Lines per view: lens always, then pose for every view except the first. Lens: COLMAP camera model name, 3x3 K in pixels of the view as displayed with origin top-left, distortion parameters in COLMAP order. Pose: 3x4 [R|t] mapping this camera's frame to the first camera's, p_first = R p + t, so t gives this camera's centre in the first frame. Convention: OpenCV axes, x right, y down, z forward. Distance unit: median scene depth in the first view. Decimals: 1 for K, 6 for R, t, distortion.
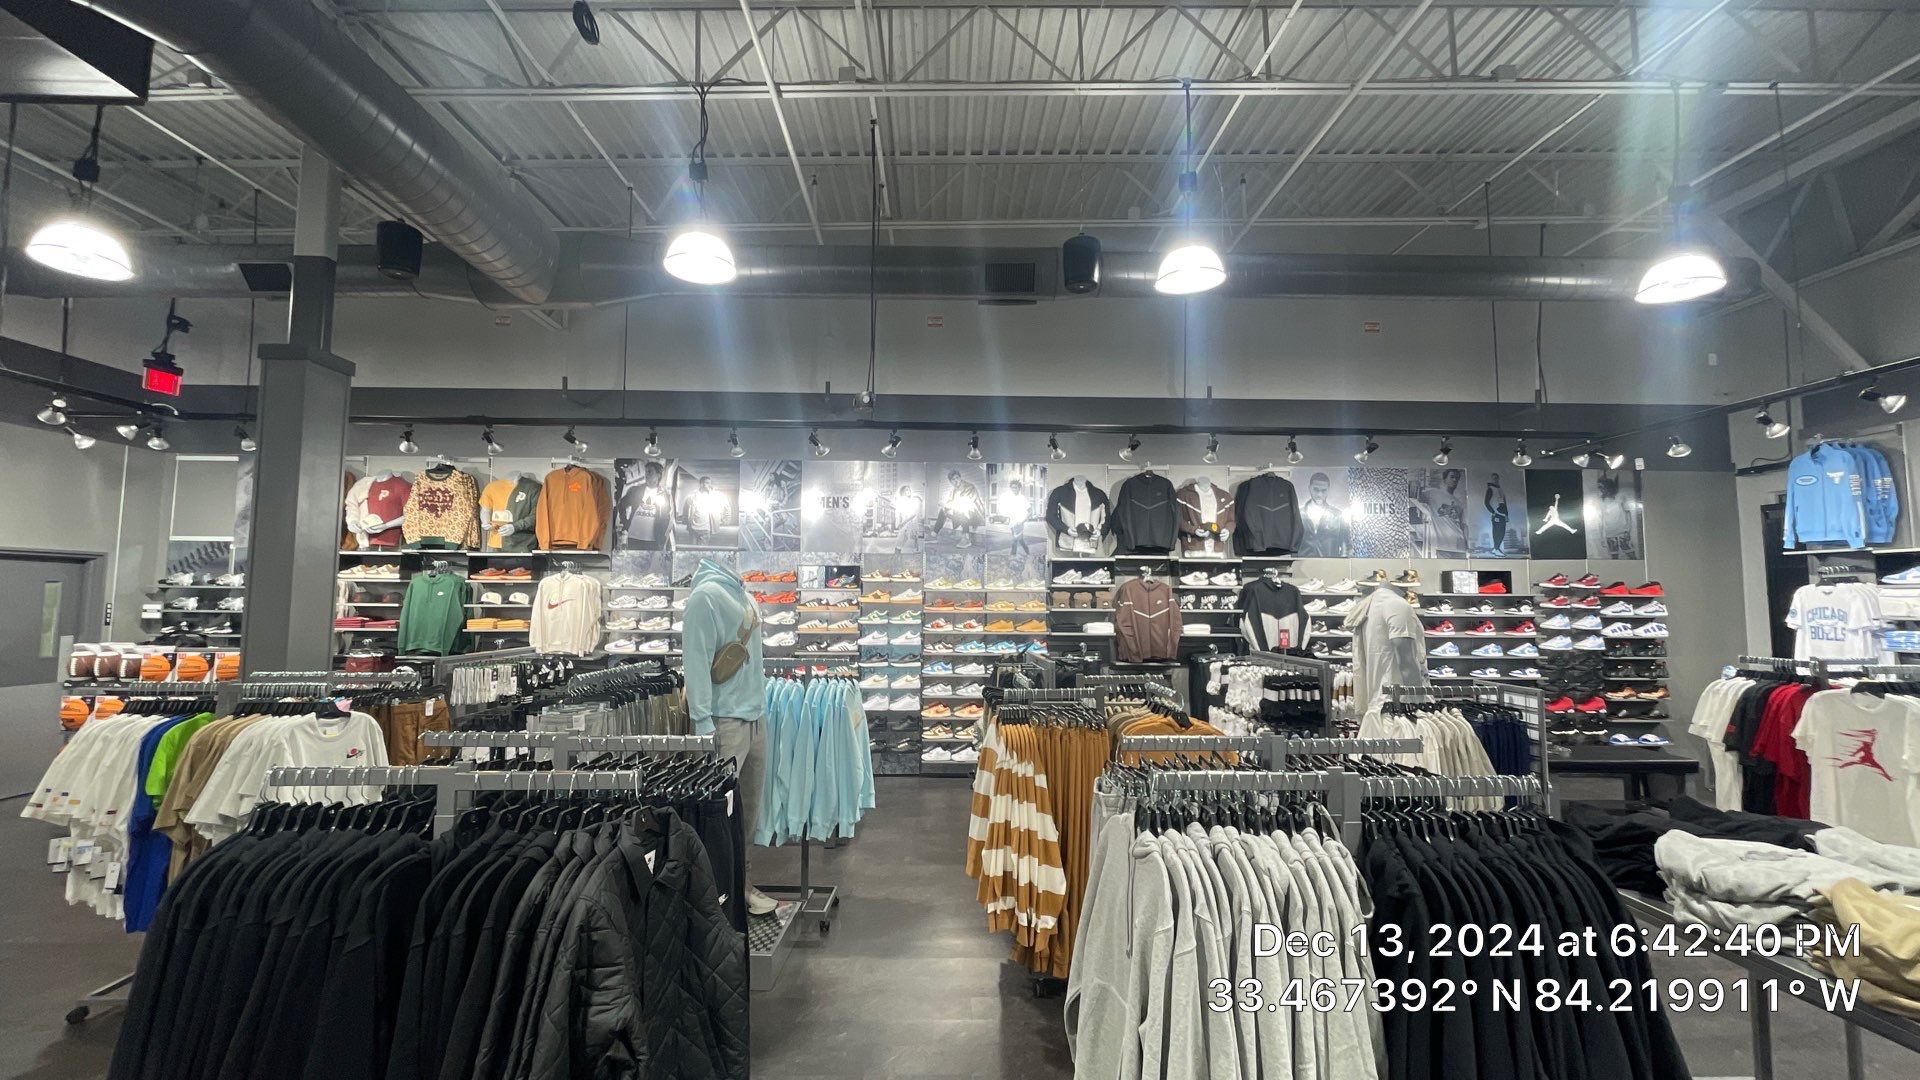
lens RADIAL K [[774.0, 0, 955.6], [0, 774.0, 539.0], [0, 0, 1]] dist [-0.000680, 0.000369]
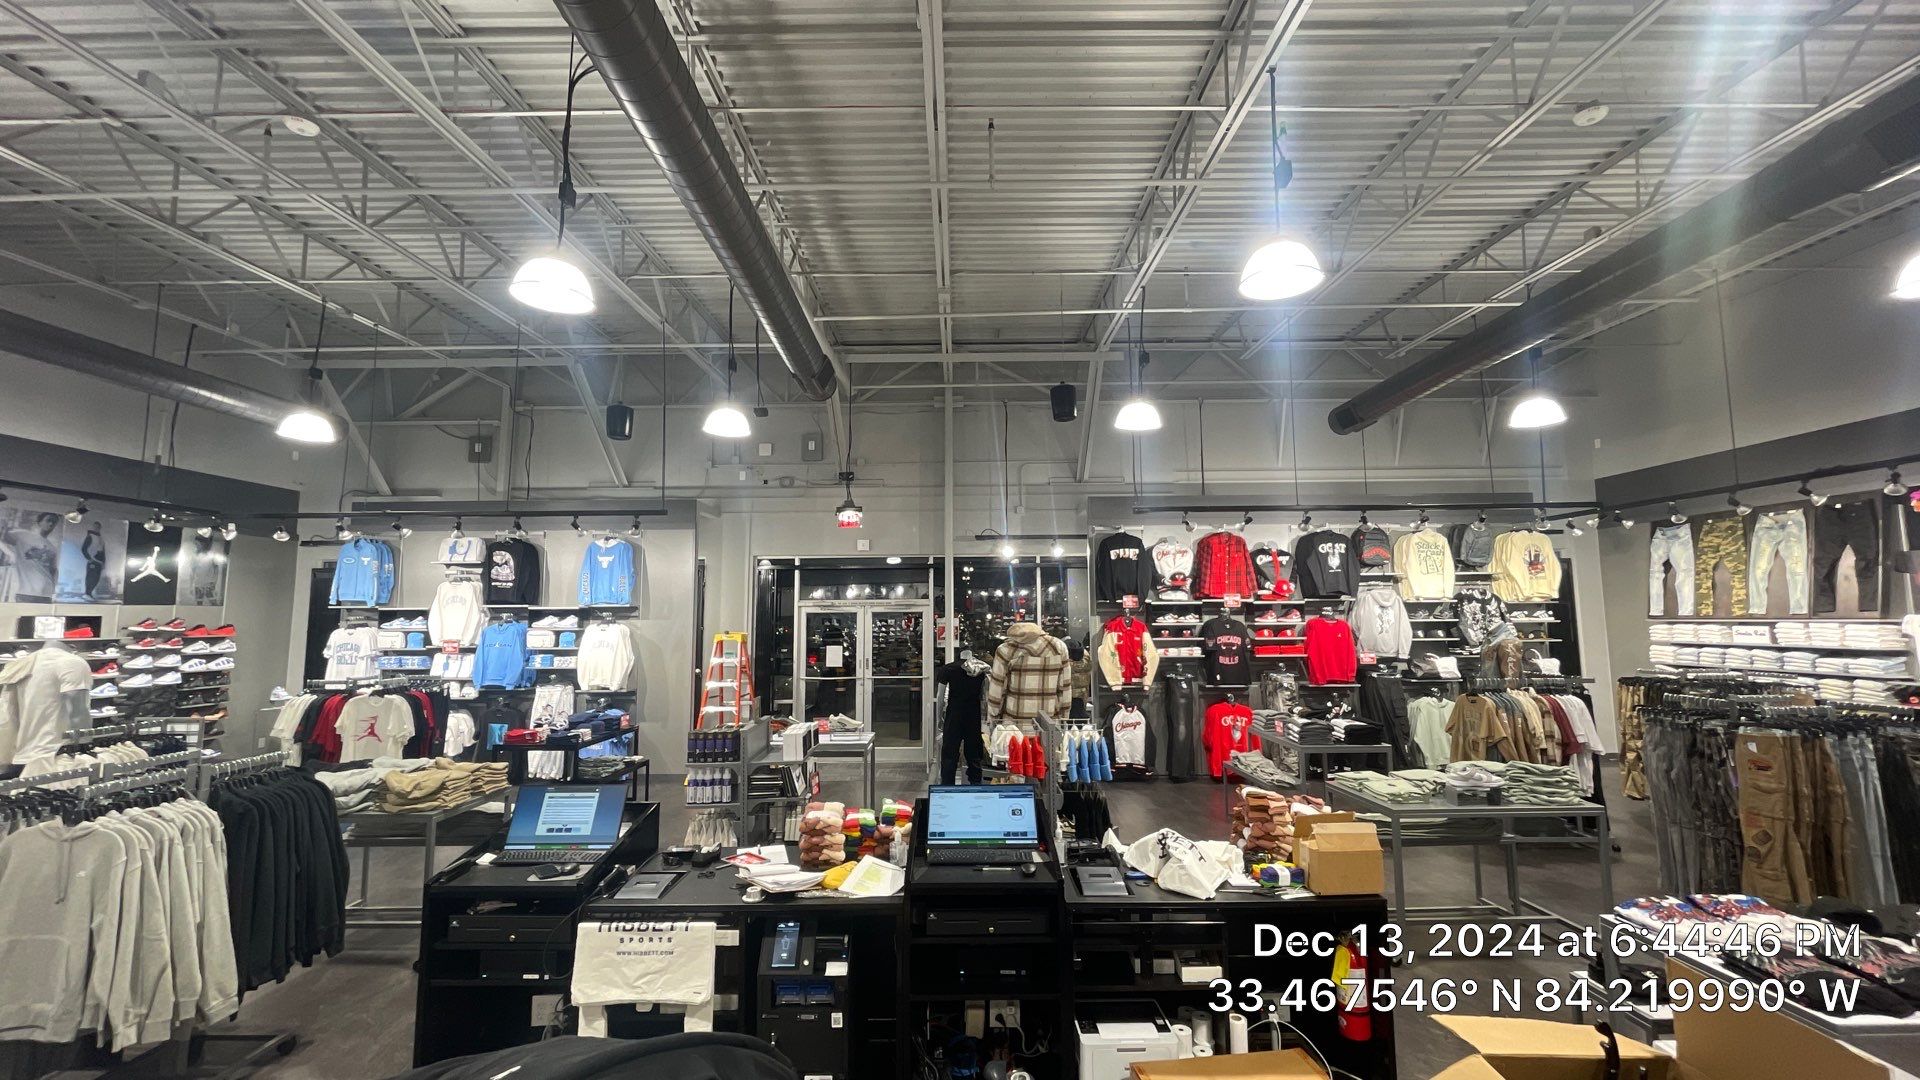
lens RADIAL K [[776.5, 0, 957.6], [0, 776.5, 538.0], [0, 0, 1]] dist [-0.003243, 0.000675]
pose [[0.028363, 0.097689, 0.994813, -0.330233], [-0.070982, 0.992898, -0.095478, -0.048481], [-0.997074, -0.067906, 0.035095, -0.210704]]
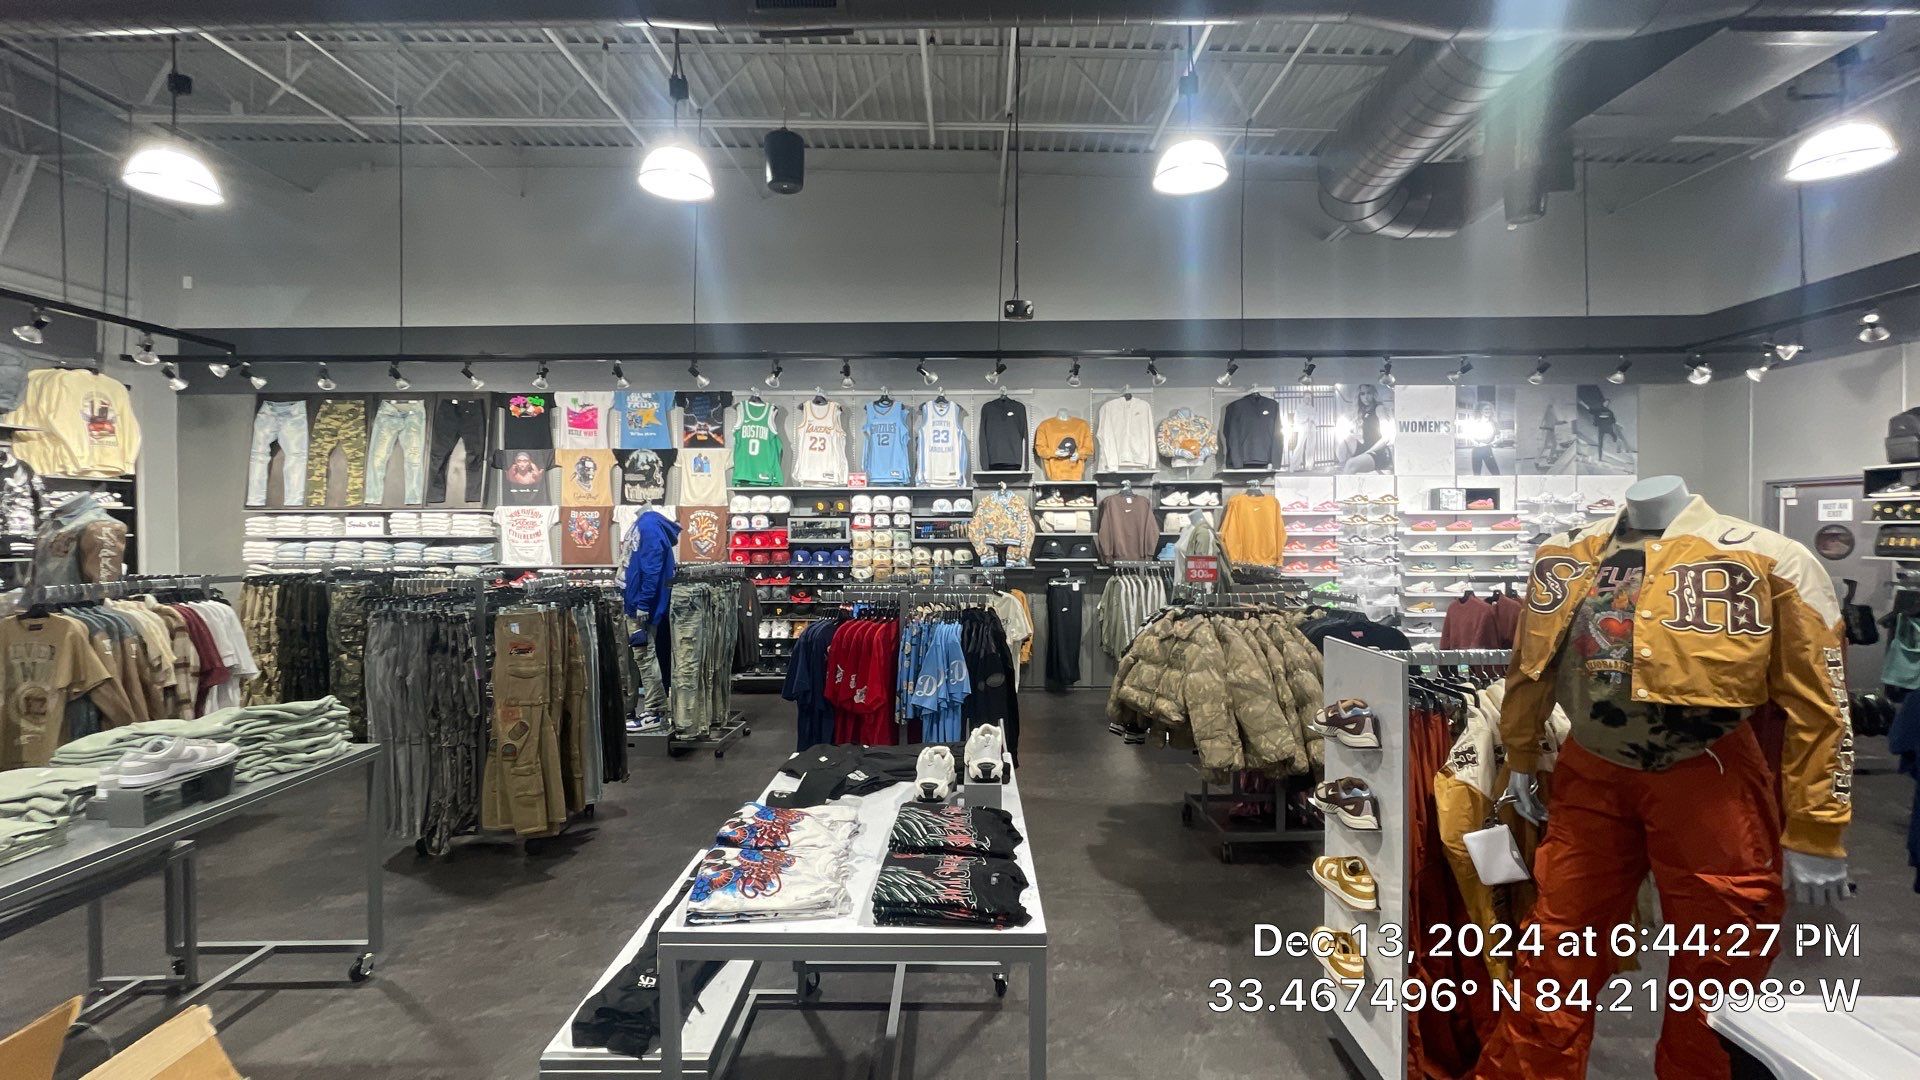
lens RADIAL K [[774.6, 0, 958.9], [0, 774.6, 538.4], [0, 0, 1]] dist [-0.001635, 0.000009]
pose [[-0.999194, -0.003468, 0.039995, -0.019840], [-0.006118, 0.997779, -0.066336, -0.016590], [-0.039676, -0.066527, -0.996995, -0.308982]]
